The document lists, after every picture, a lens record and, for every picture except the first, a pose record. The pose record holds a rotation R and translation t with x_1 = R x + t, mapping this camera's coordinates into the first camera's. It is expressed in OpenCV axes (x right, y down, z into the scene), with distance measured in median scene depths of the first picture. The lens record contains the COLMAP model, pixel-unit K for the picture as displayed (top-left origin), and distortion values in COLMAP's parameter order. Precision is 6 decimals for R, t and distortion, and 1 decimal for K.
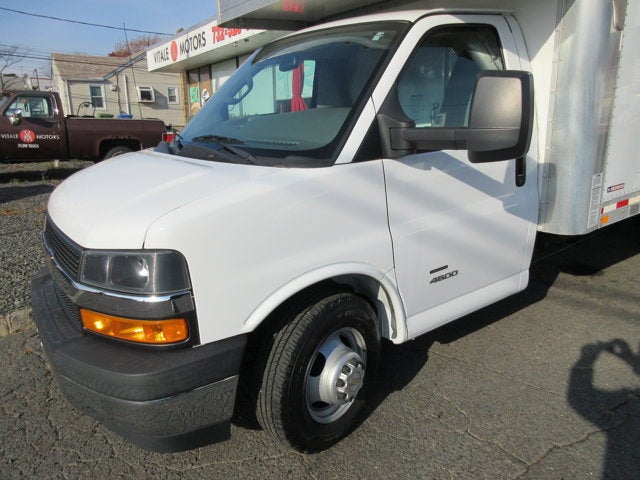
lens RADIAL K [[479.3, 0, 320.0], [0, 479.3, 240.0], [0, 0, 1]] dist [-0.003576, 0.005767]
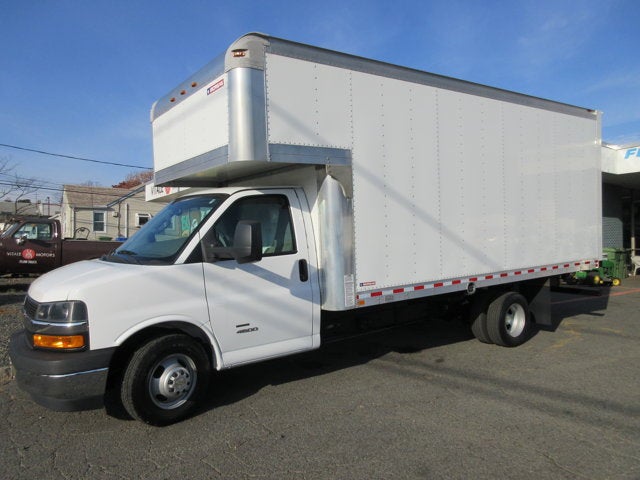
lens RADIAL K [[479.3, 0, 320.0], [0, 479.3, 240.0], [0, 0, 1]] dist [-0.003576, 0.005767]
pose [[0.999927, 0.011843, 0.002315, 0.454685], [-0.010874, 0.967500, -0.252638, 0.172977], [-0.005231, 0.252595, 0.967558, -0.687608]]
